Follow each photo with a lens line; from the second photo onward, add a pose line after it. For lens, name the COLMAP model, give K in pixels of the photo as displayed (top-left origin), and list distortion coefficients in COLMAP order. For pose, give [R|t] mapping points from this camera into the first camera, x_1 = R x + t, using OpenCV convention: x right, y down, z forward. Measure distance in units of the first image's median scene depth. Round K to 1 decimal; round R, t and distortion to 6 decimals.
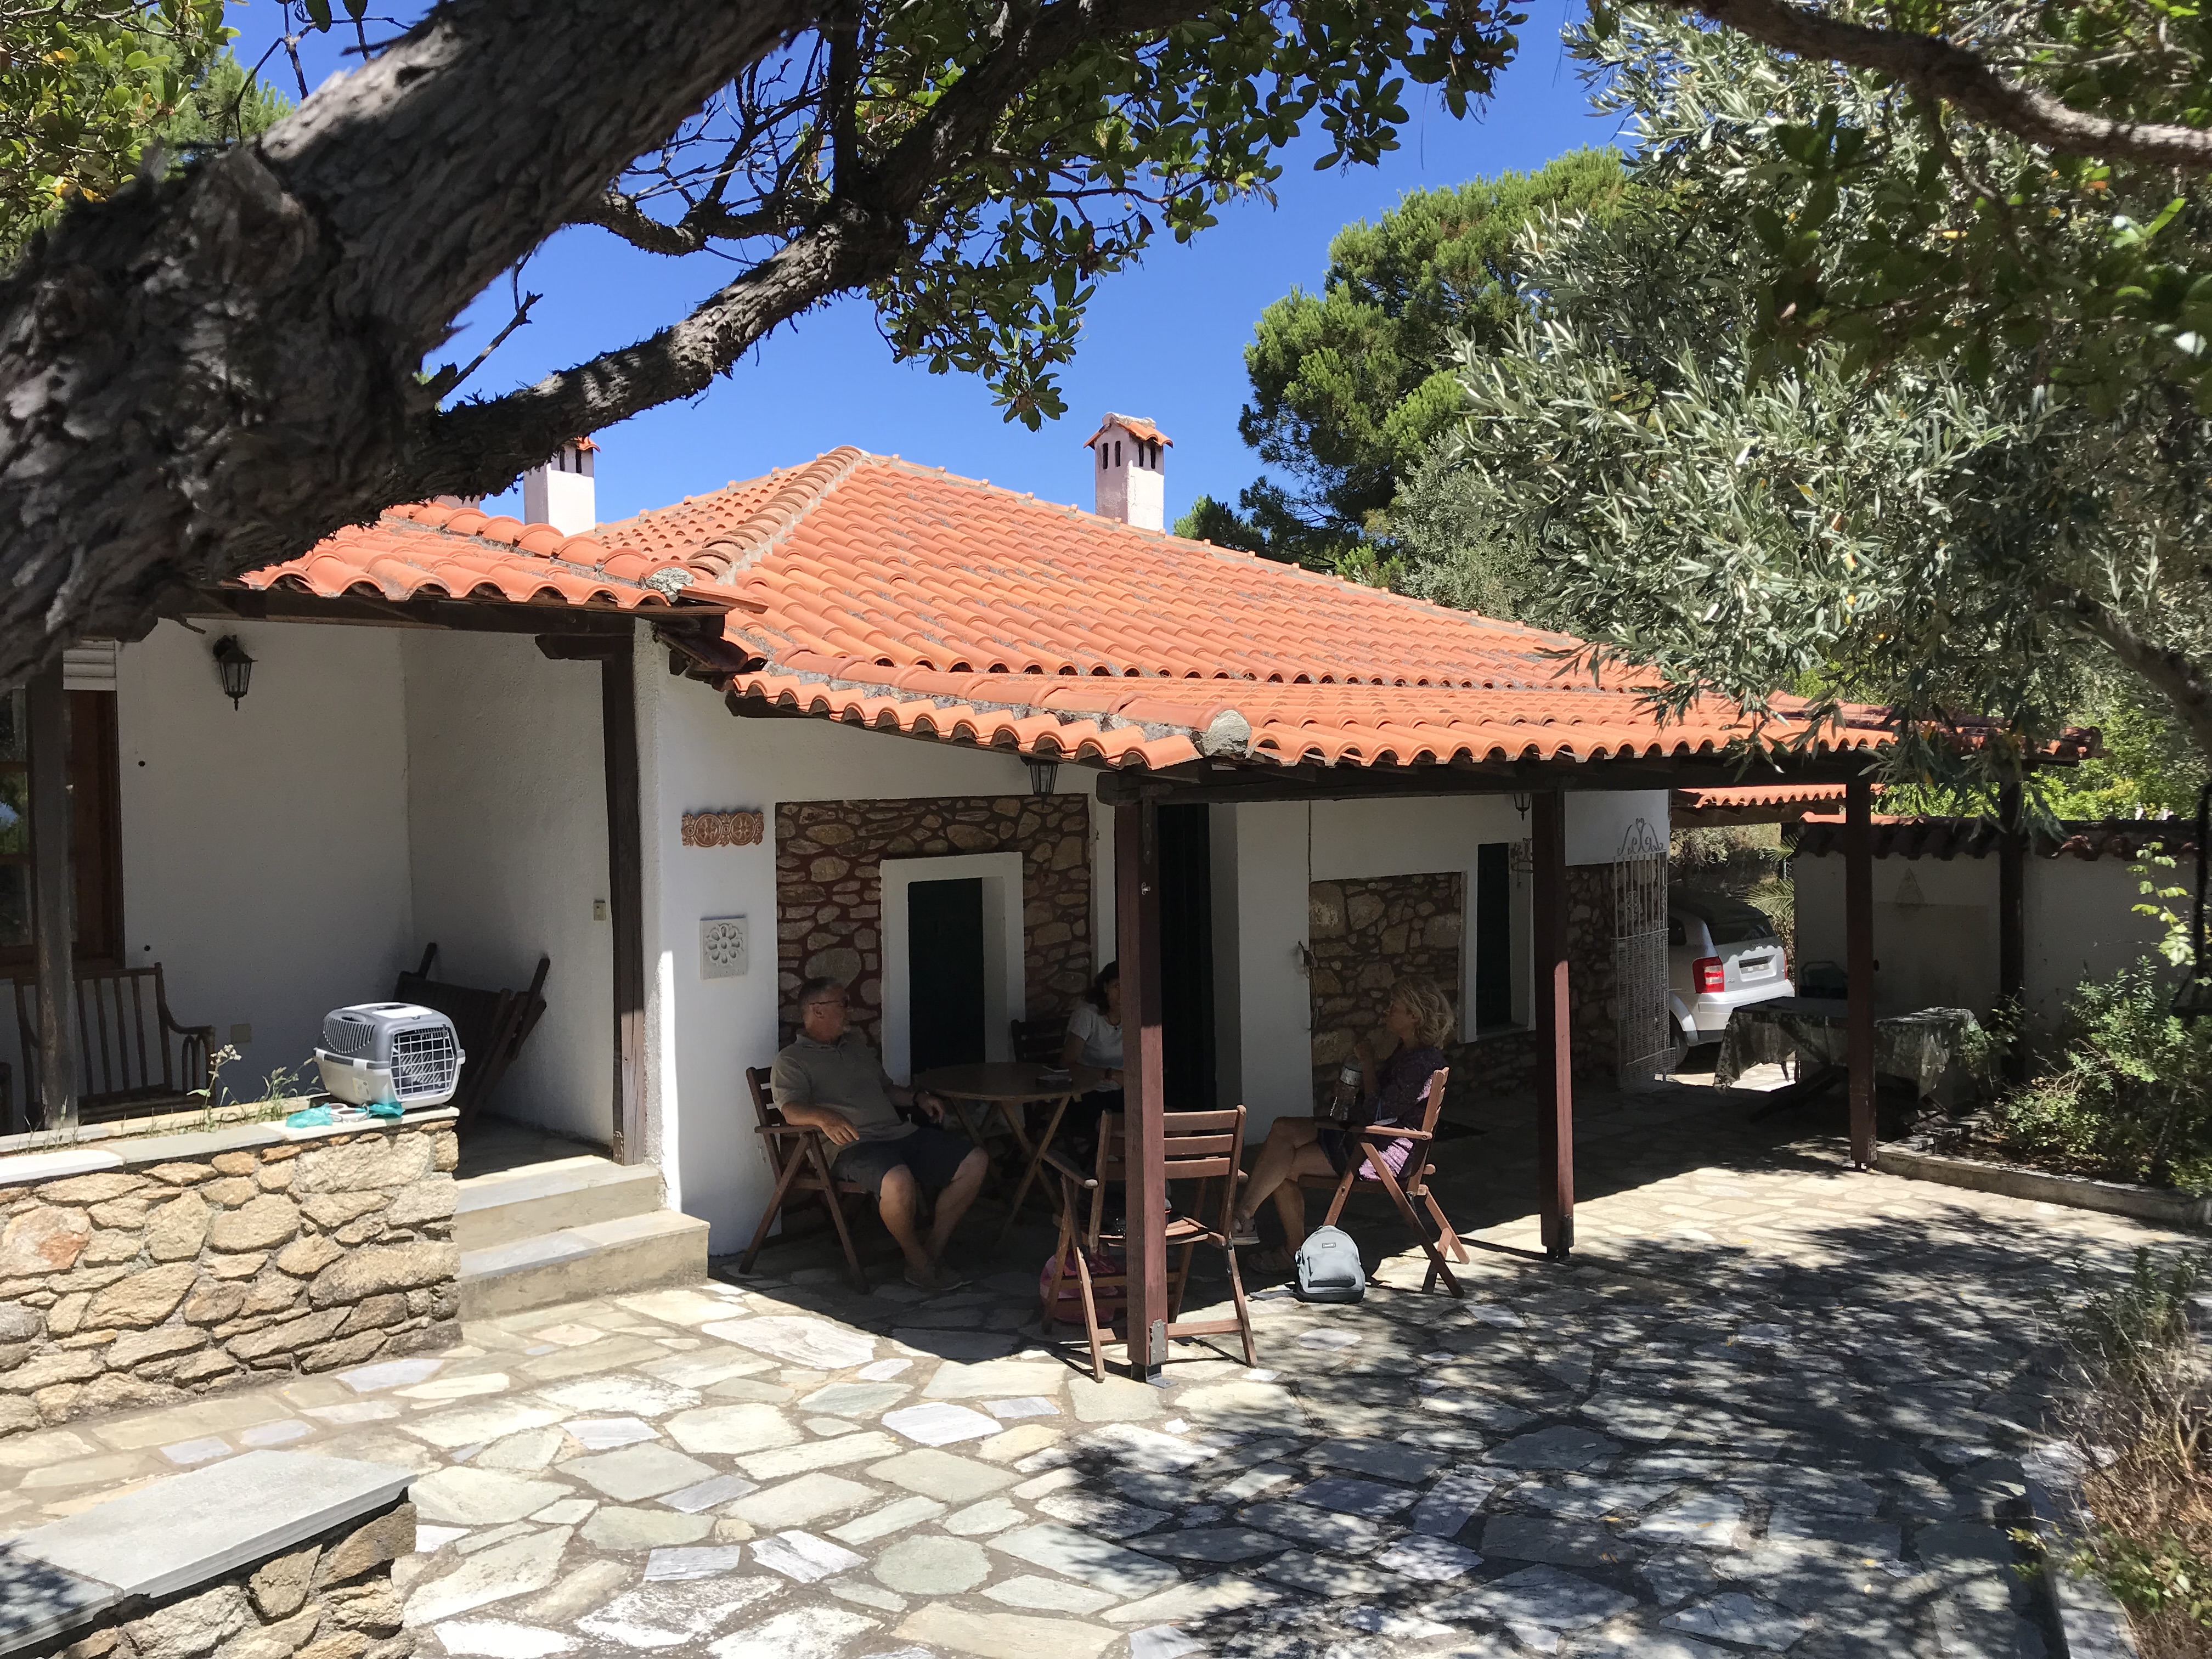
lens RADIAL K [[1784.0, 0, 1106.0], [0, 1784.0, 829.5], [0, 0, 1]] dist [0.061741, -0.079844]
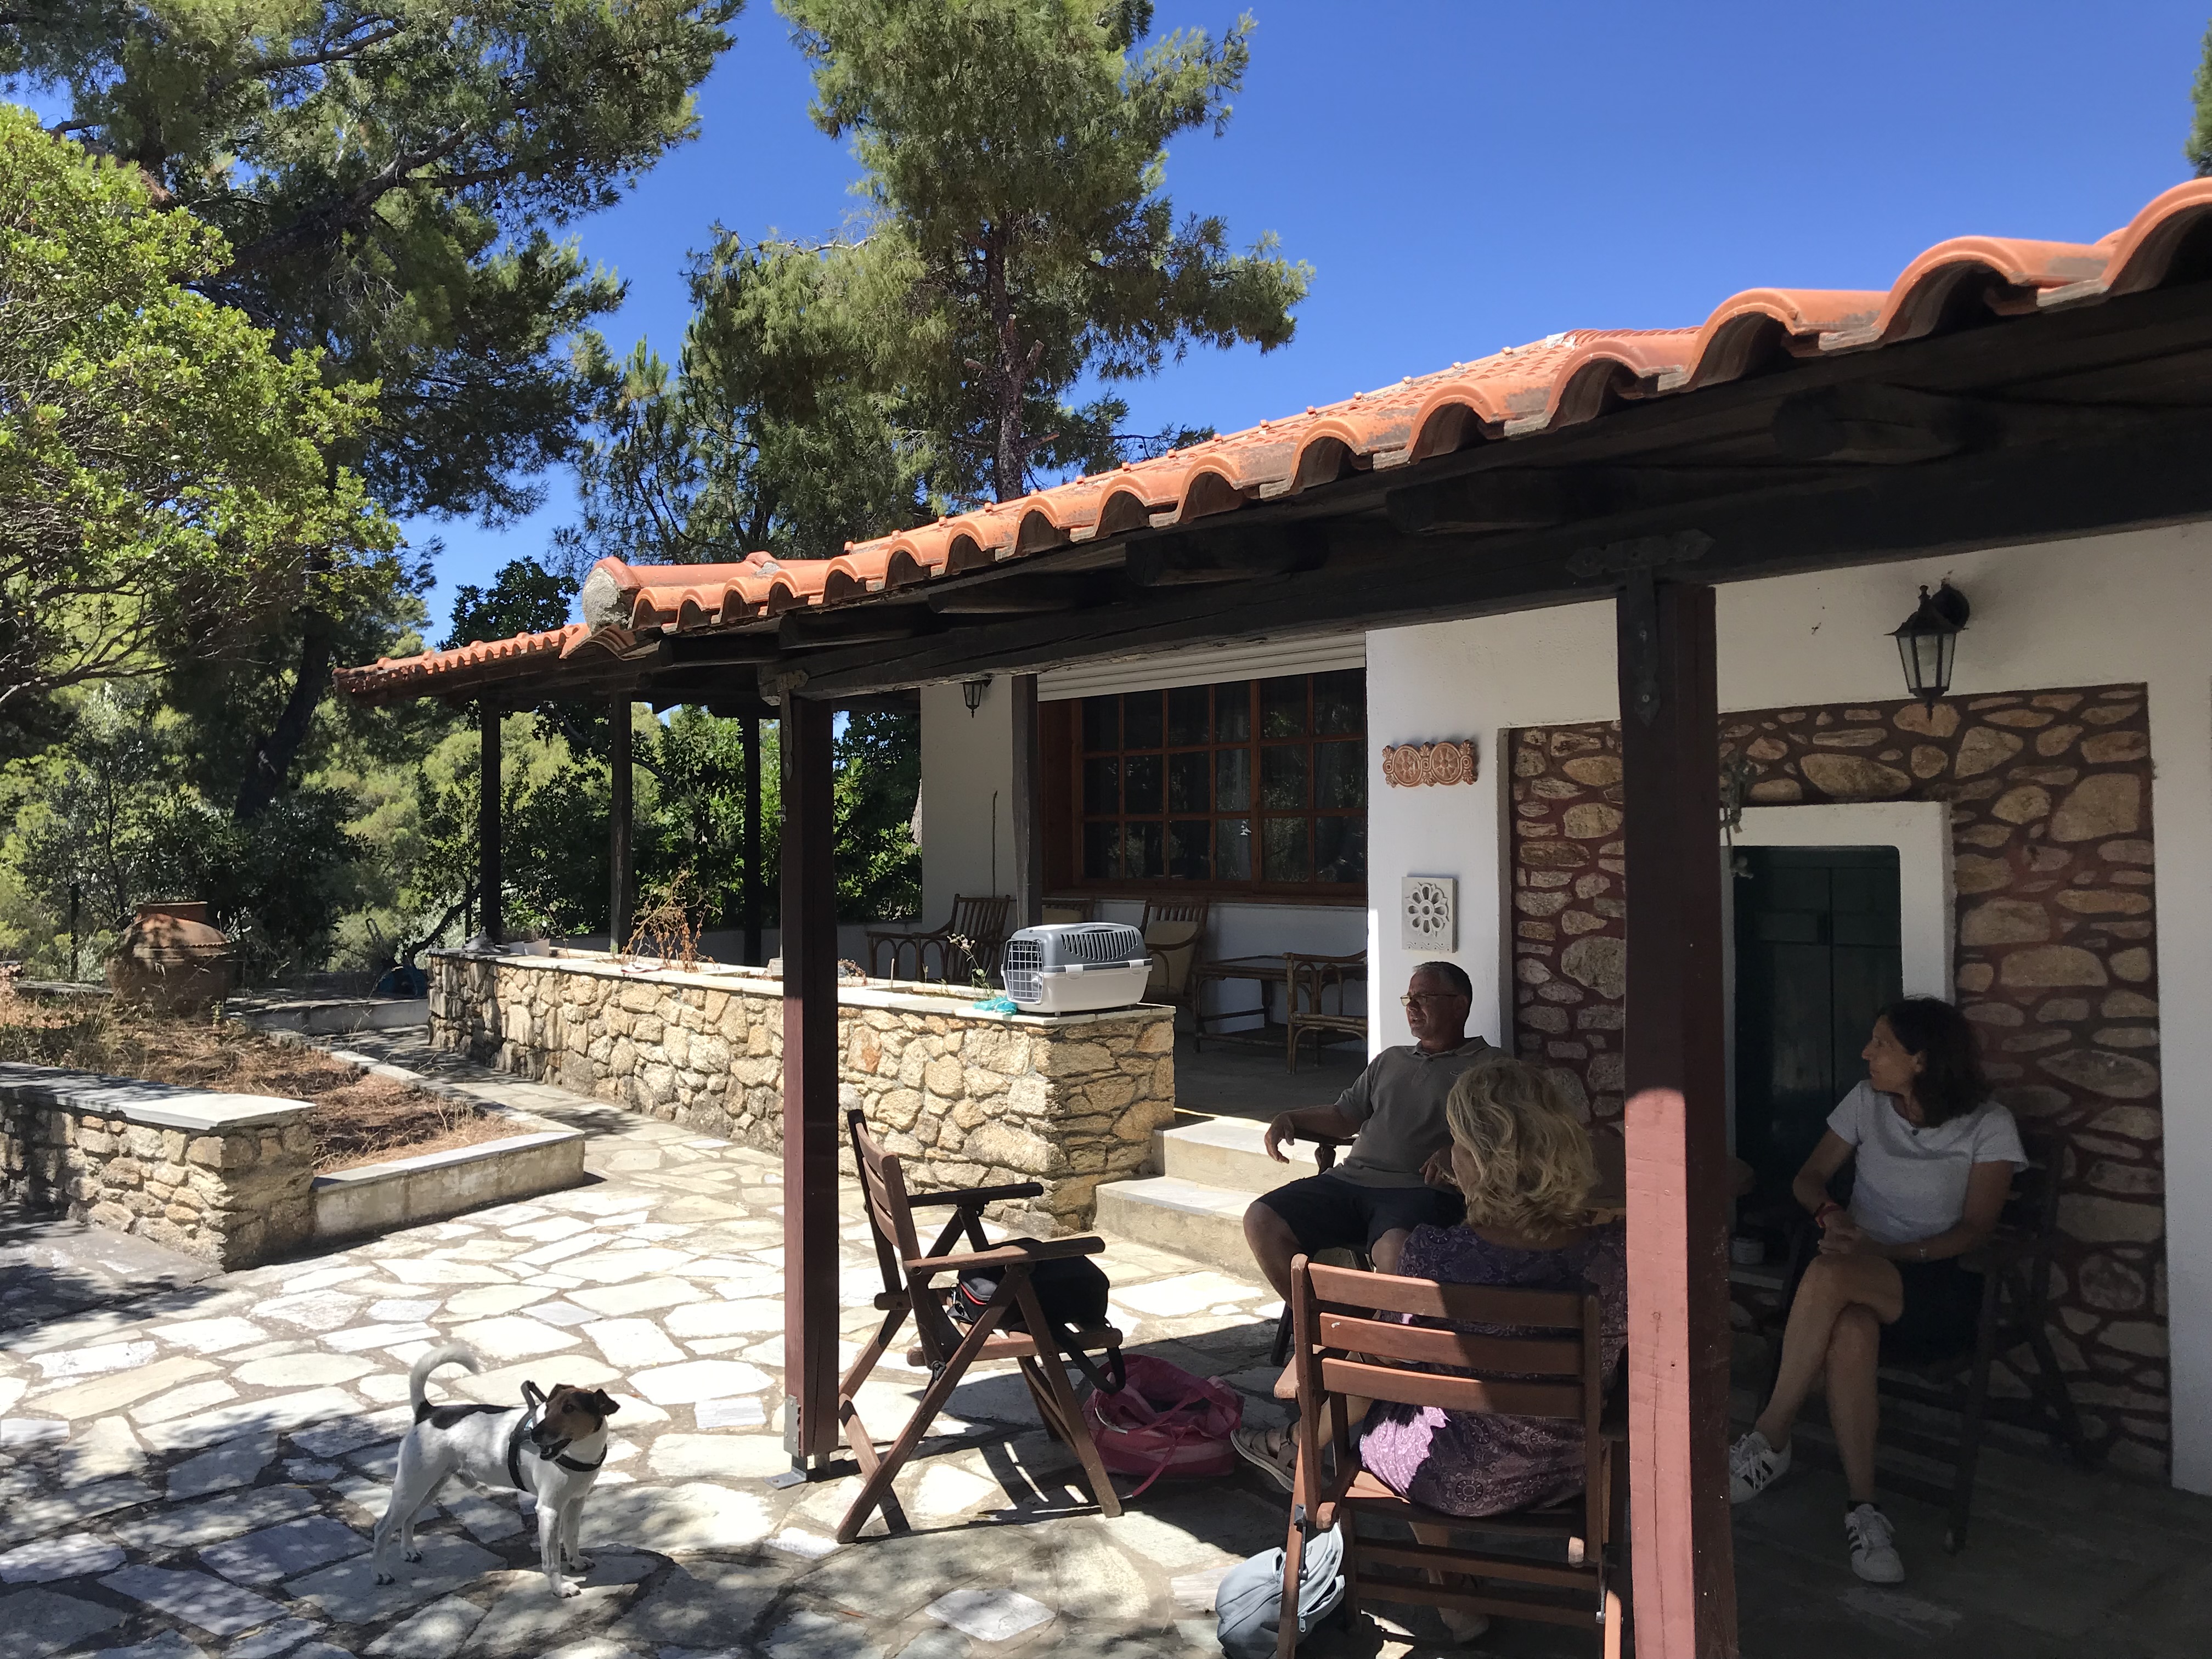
lens RADIAL K [[1784.0, 0, 1106.0], [0, 1784.0, 829.5], [0, 0, 1]] dist [0.061741, -0.079844]
pose [[-0.067321, 0.007333, -0.997704, 0.643492], [-0.021179, 0.999737, 0.008777, 0.027013], [0.997507, 0.021721, -0.067148, 0.996302]]
